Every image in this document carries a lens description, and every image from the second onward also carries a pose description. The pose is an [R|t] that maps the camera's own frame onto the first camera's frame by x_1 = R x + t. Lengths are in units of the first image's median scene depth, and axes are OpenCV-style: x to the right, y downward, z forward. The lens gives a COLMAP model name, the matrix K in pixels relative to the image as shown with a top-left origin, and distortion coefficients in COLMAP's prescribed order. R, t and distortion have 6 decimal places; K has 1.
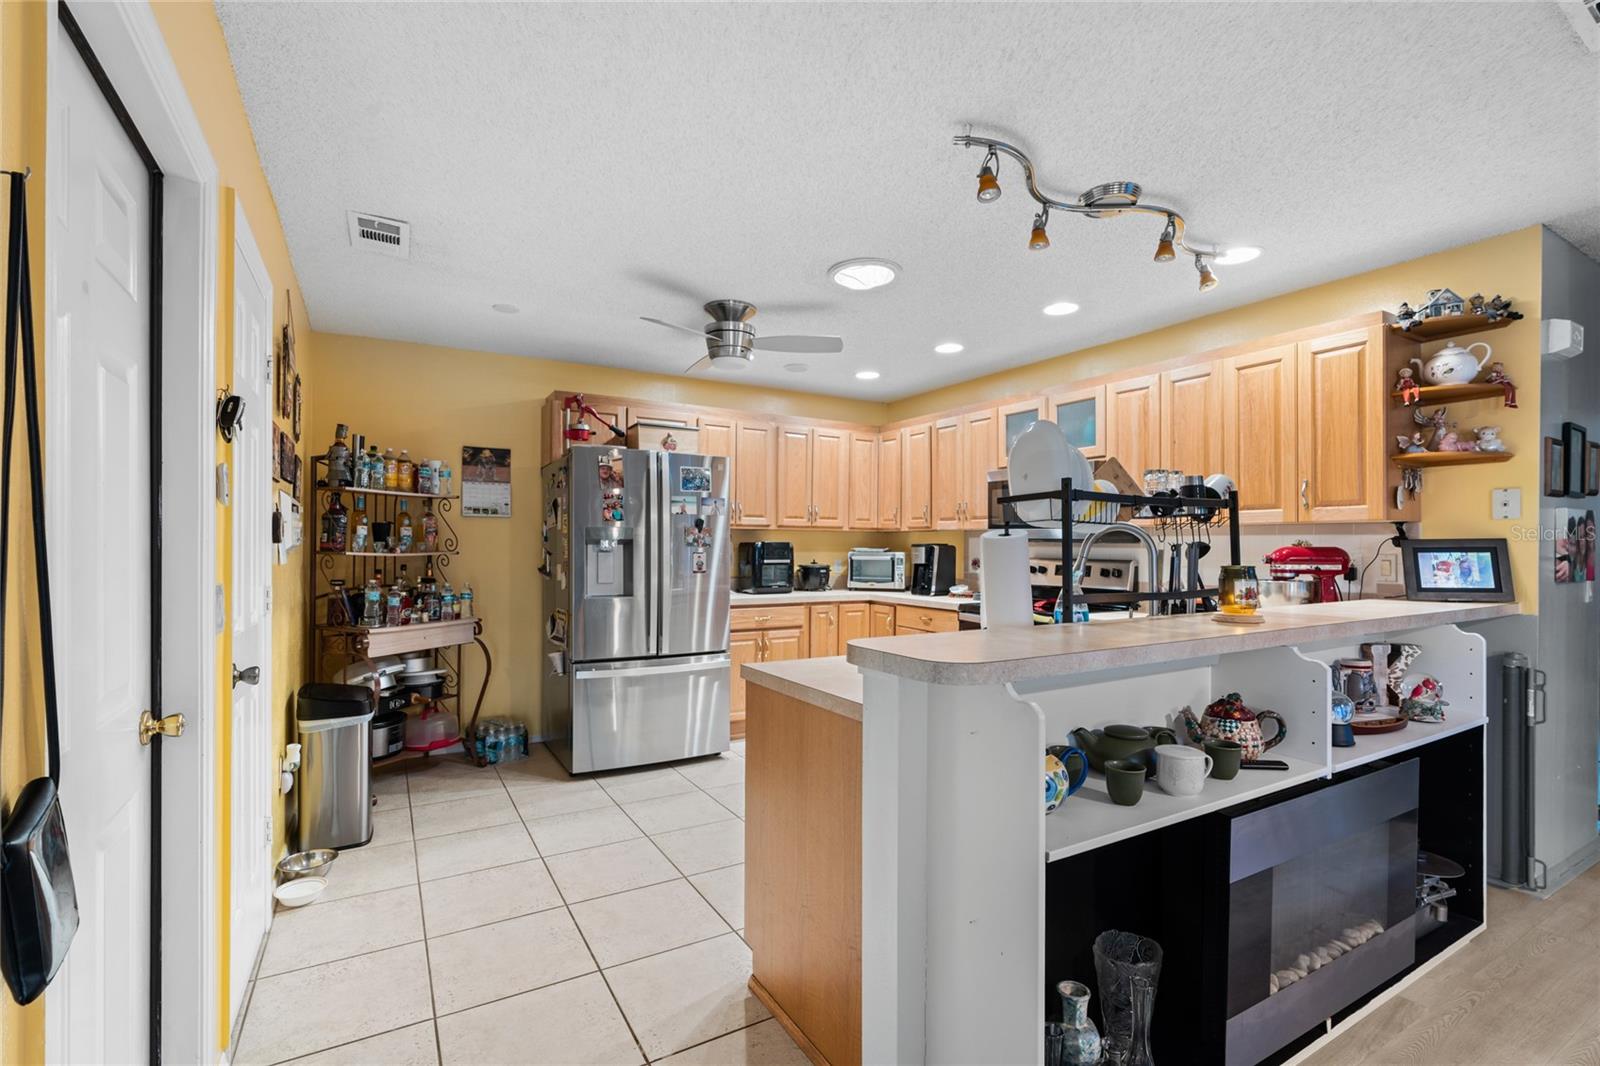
lens RADIAL K [[726.6, 0, 777.6], [0, 726.6, 545.0], [0, 0, 1]] dist [-0.012590, 0.002784]
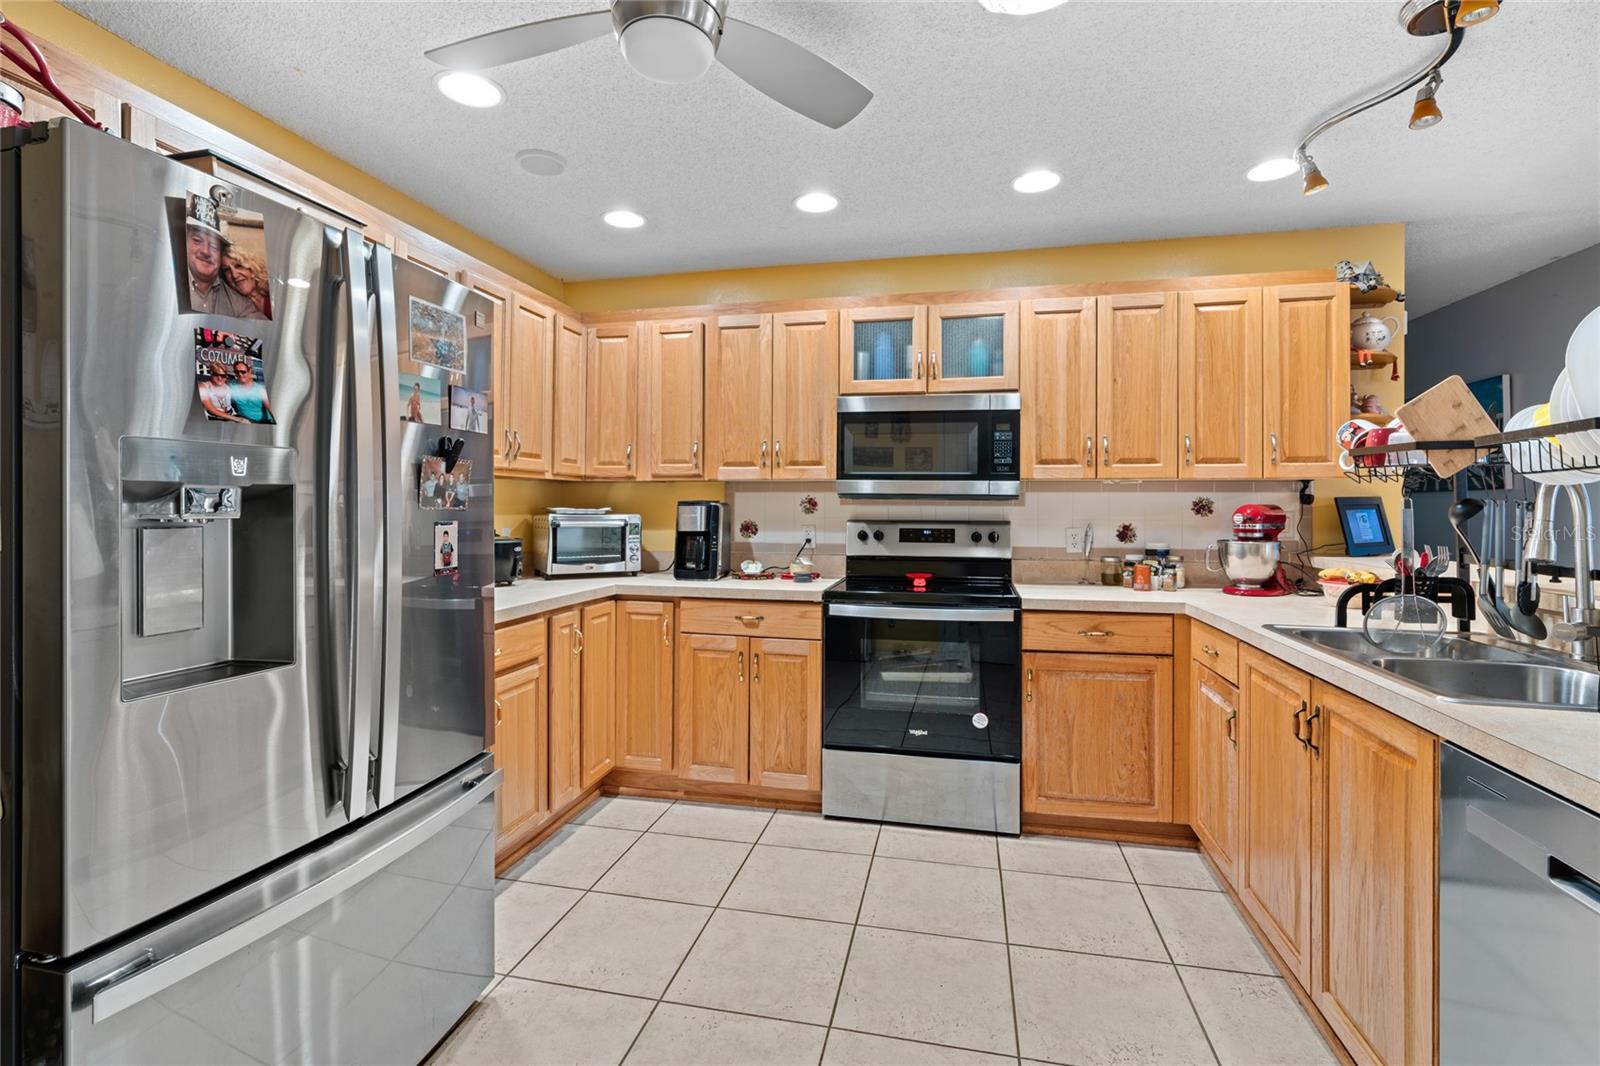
lens RADIAL K [[726.6, 0, 794.5], [0, 726.6, 503.2], [0, 0, 1]] dist [-0.012590, 0.002784]
pose [[0.664004, -0.004696, 0.747715, -0.235342], [0.001197, 0.999986, 0.005217, -0.002922], [-0.747728, -0.002570, 0.664000, 0.509535]]
